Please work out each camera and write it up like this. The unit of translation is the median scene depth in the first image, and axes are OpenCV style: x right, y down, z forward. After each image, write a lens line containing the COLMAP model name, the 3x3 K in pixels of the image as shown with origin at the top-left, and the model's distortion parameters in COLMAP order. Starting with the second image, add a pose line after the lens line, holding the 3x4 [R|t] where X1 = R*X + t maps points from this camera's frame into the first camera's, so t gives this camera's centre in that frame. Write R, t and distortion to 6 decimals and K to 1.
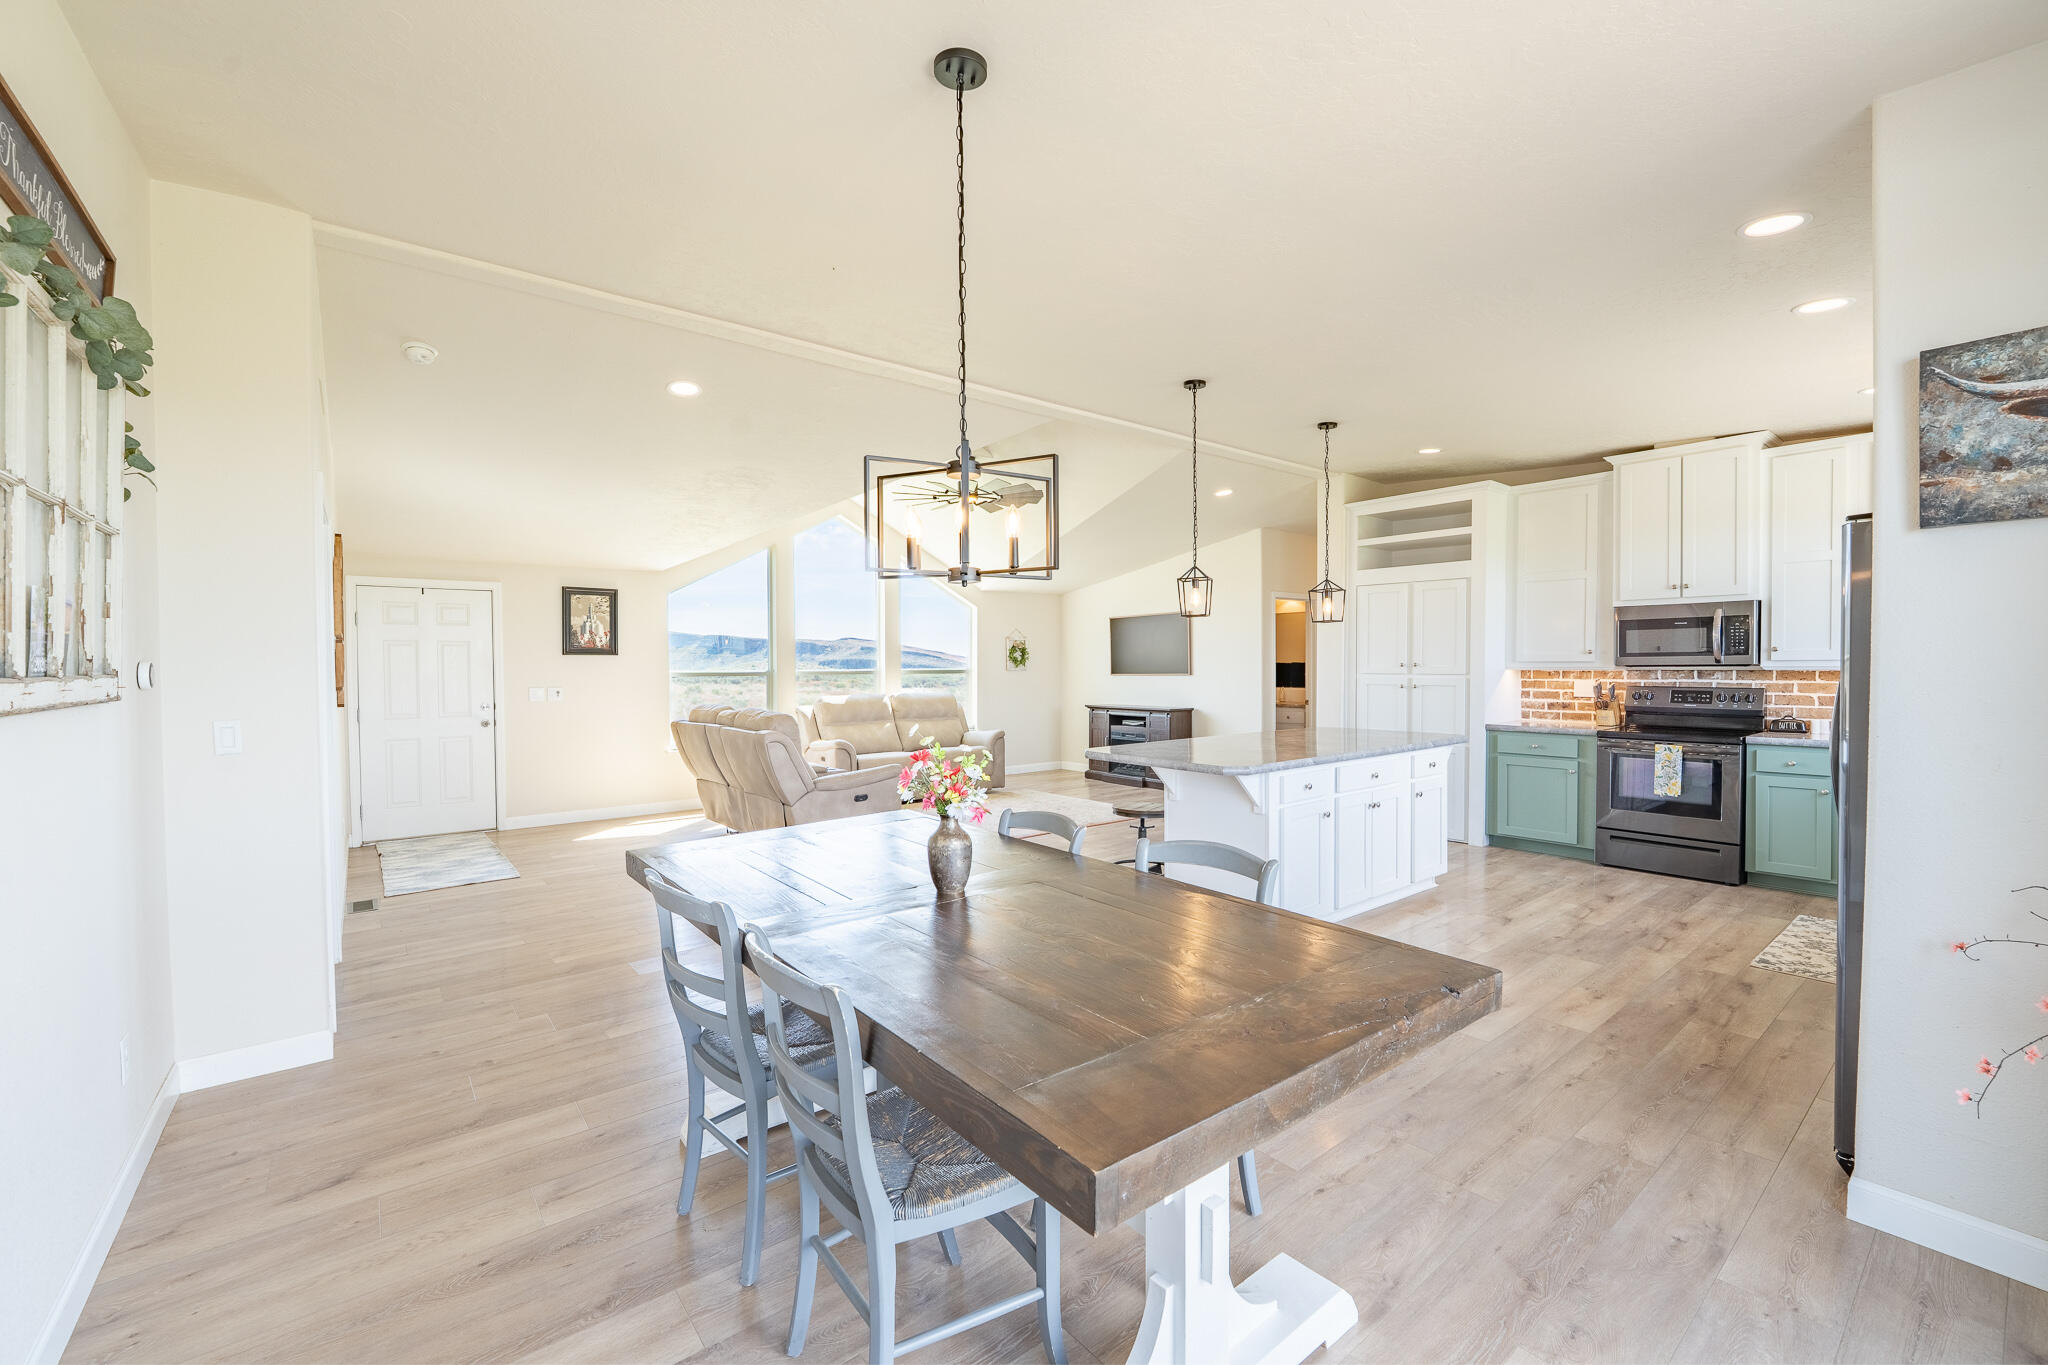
lens RADIAL K [[830.5, 0, 1010.9], [0, 830.5, 685.0], [0, 0, 1]] dist [-0.001265, -0.006634]
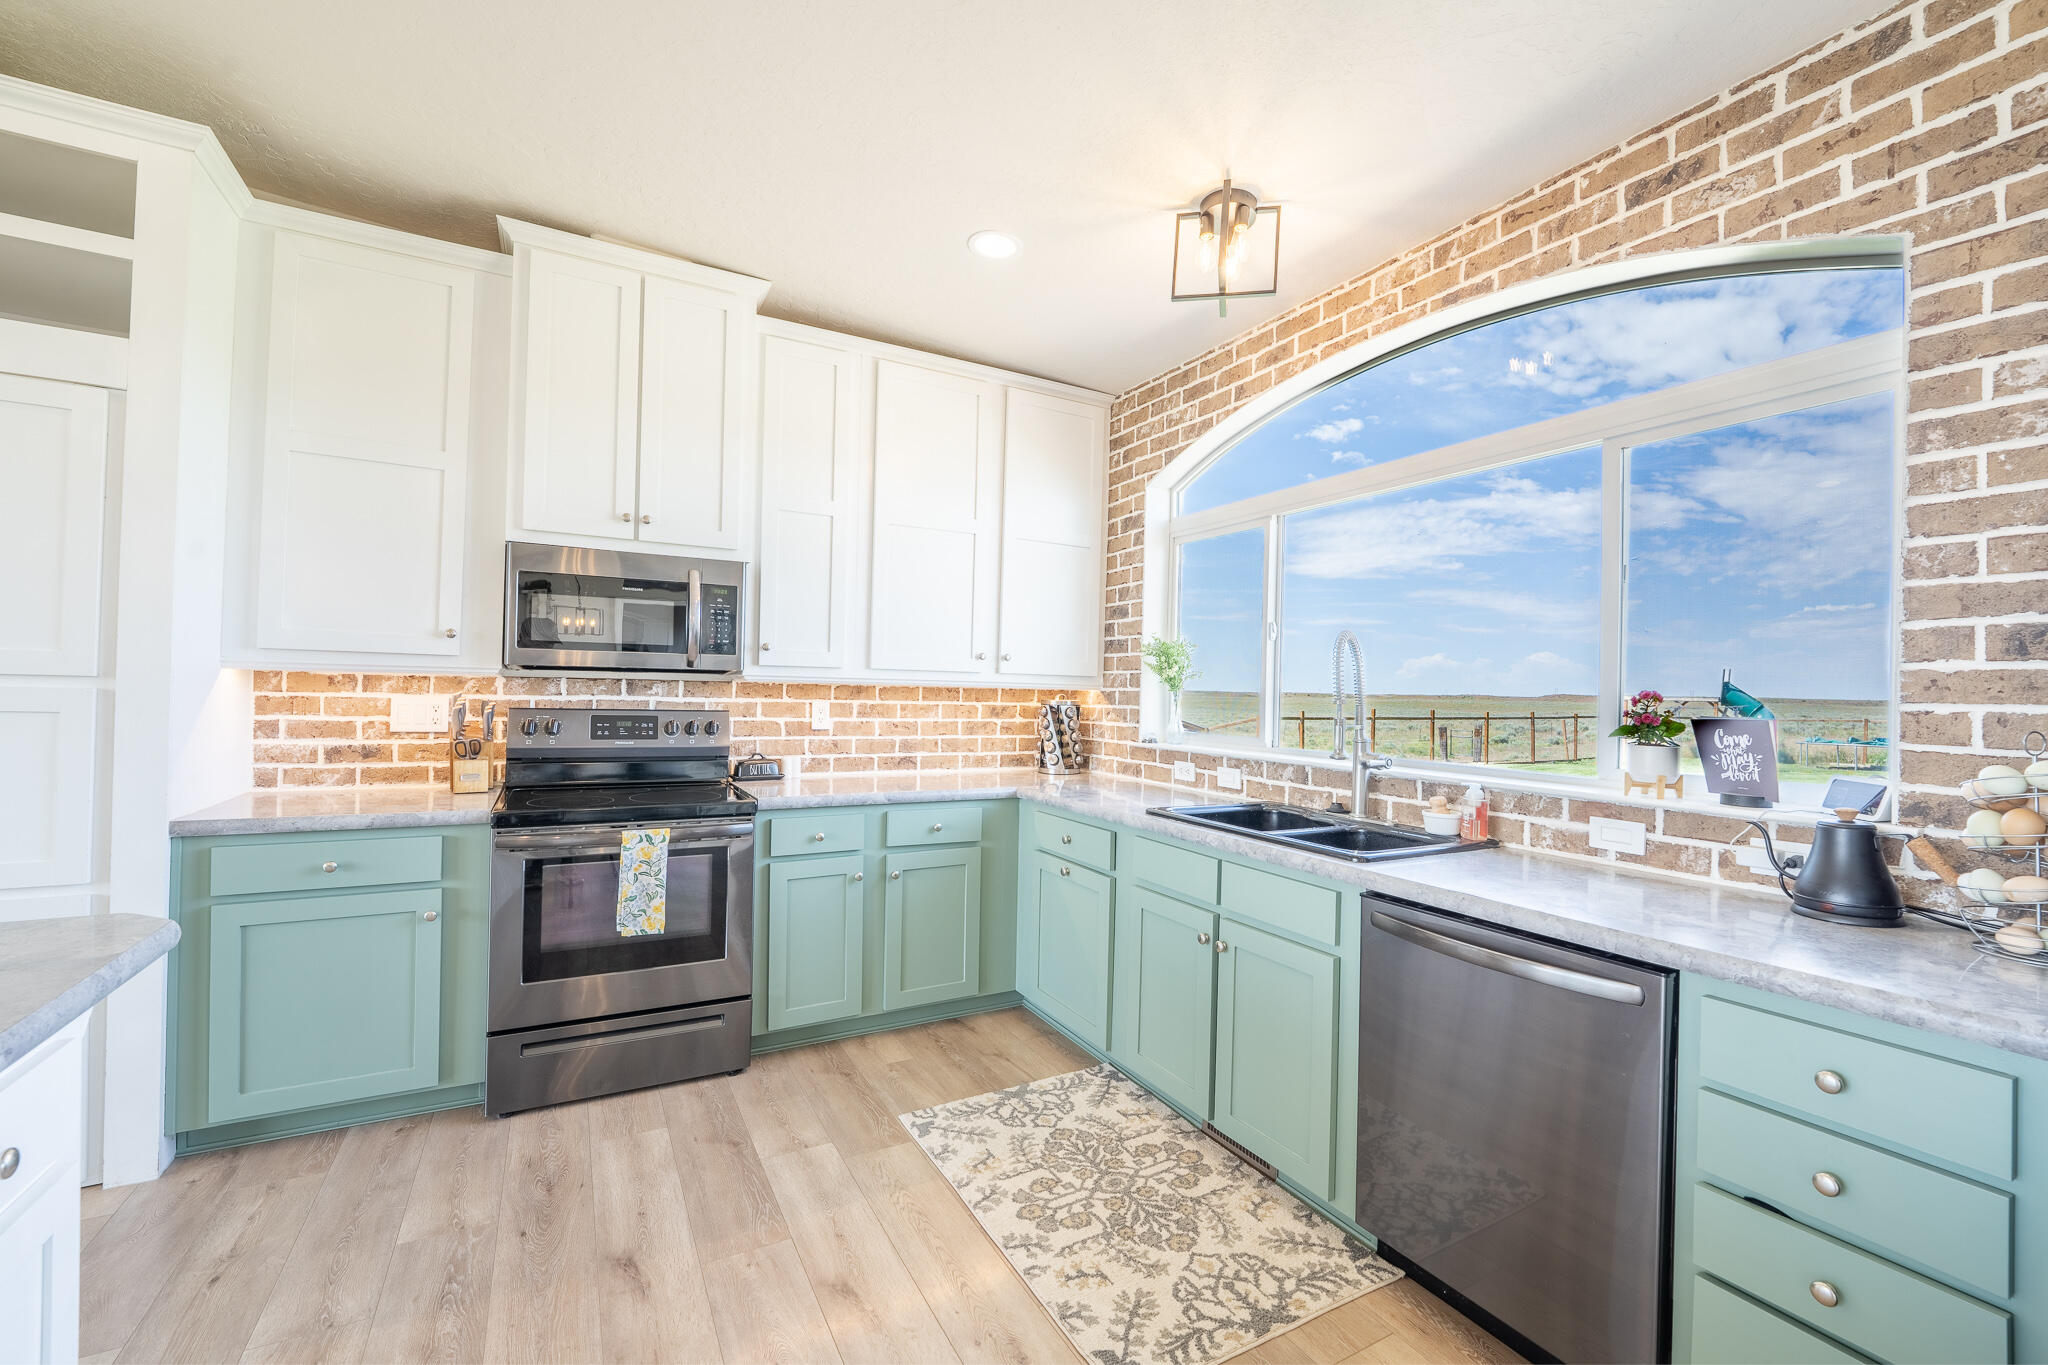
lens RADIAL K [[830.5, 0, 1010.9], [0, 830.5, 685.0], [0, 0, 1]] dist [-0.001265, -0.006634]
pose [[0.169229, 0.016644, 0.985436, 0.308355], [-0.000104, 0.999858, -0.016870, -0.004340], [-0.985577, 0.002752, 0.169207, 0.629194]]
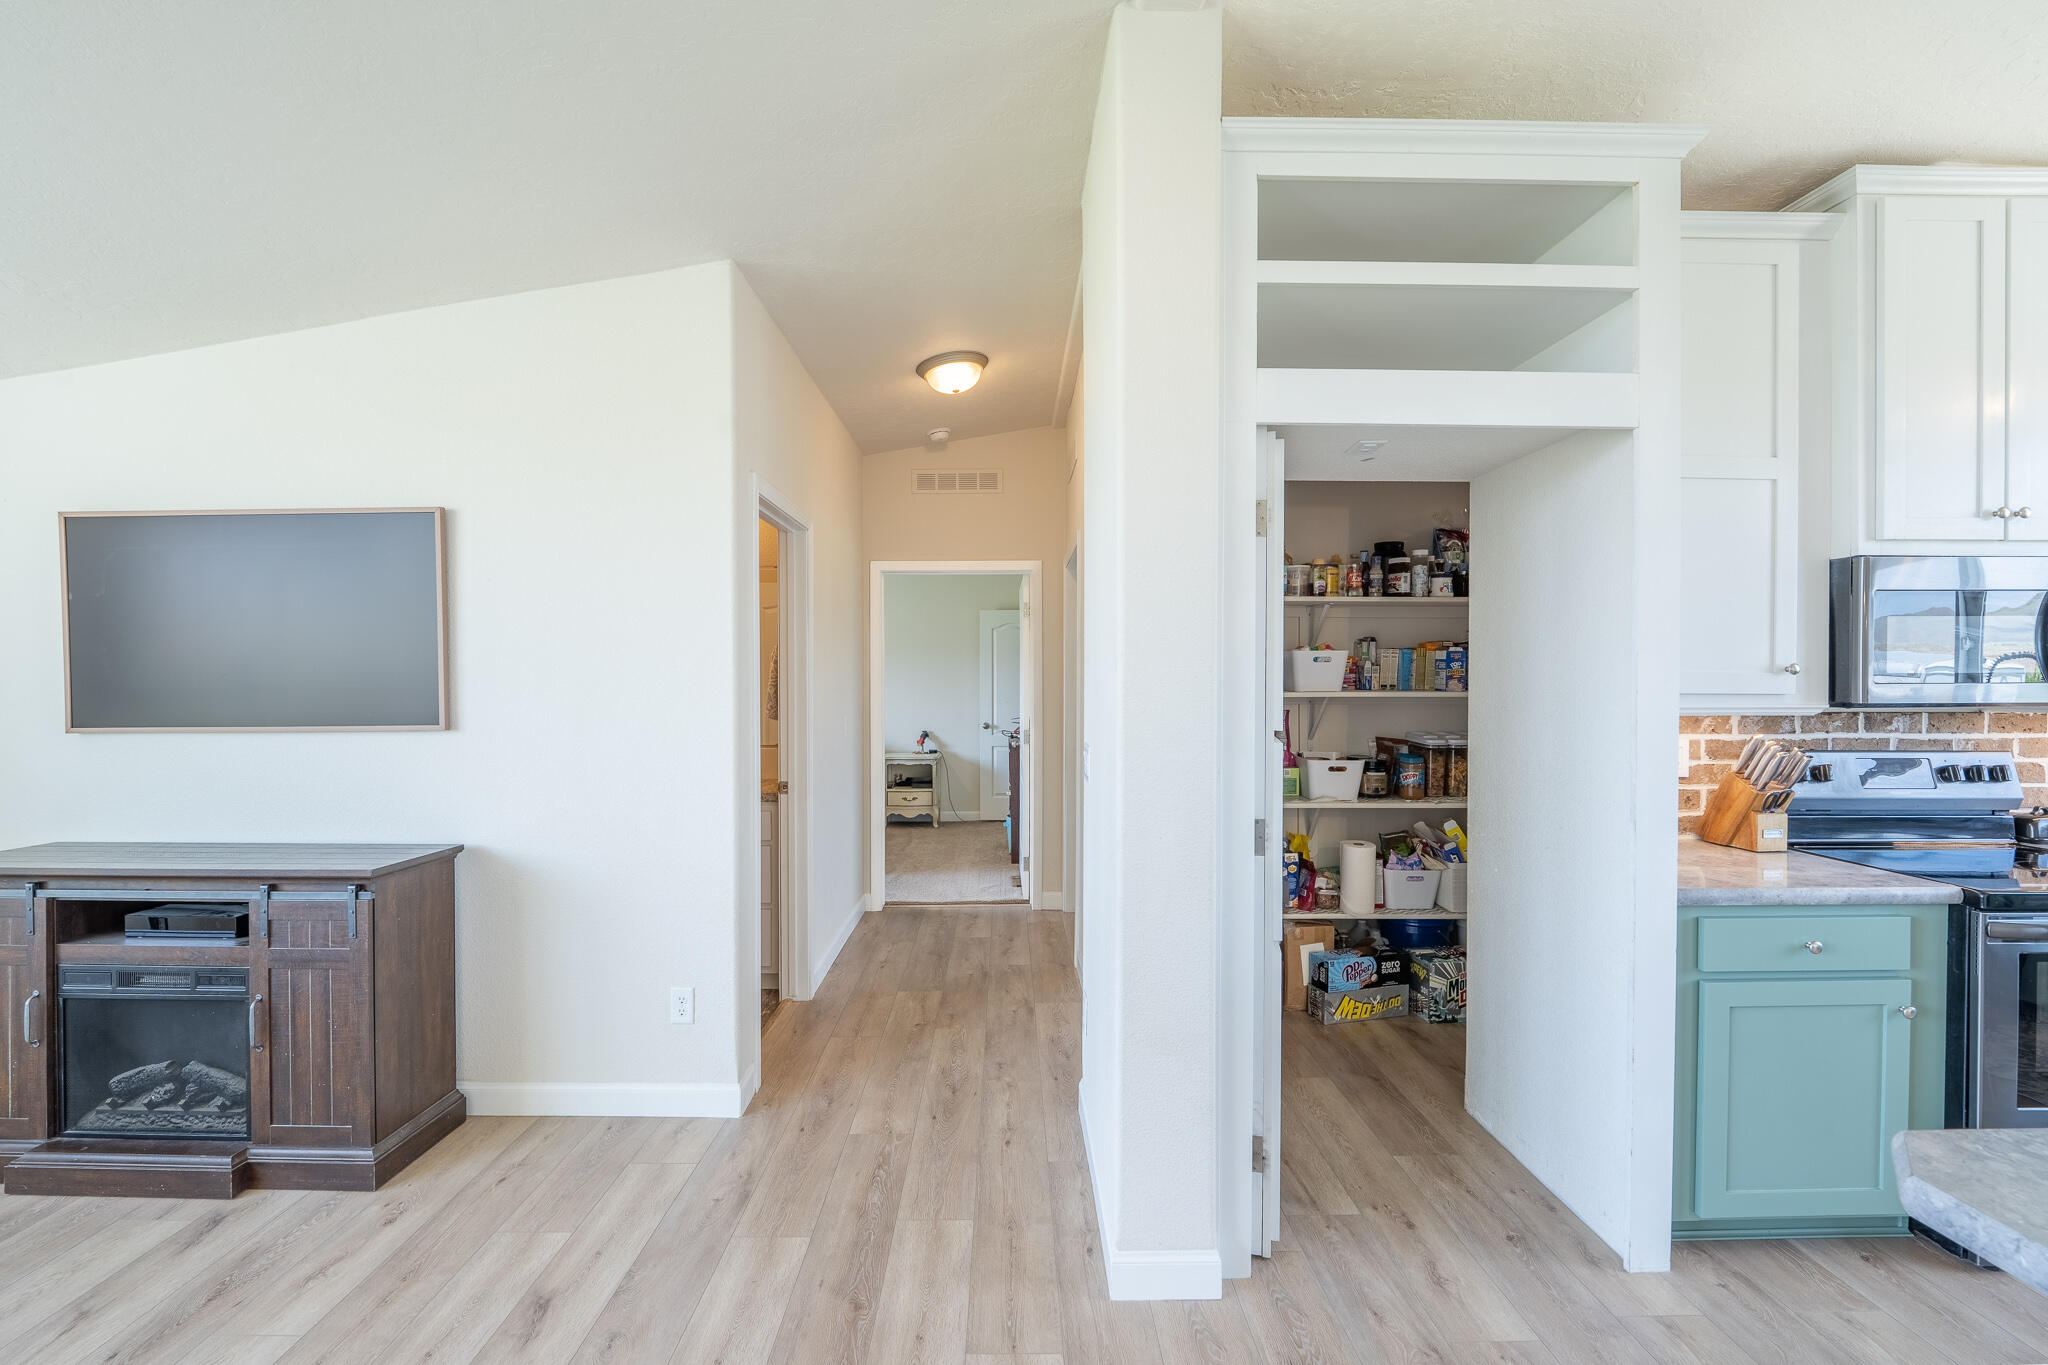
lens RADIAL K [[854.2, 0, 1011.9], [0, 854.2, 685.2], [0, 0, 1]] dist [-0.011919, -0.000182]
pose [[0.612703, 0.001299, 0.790312, 0.163995], [0.015592, 0.999784, -0.013731, -0.033042], [-0.790160, 0.020736, 0.612550, 1.058373]]
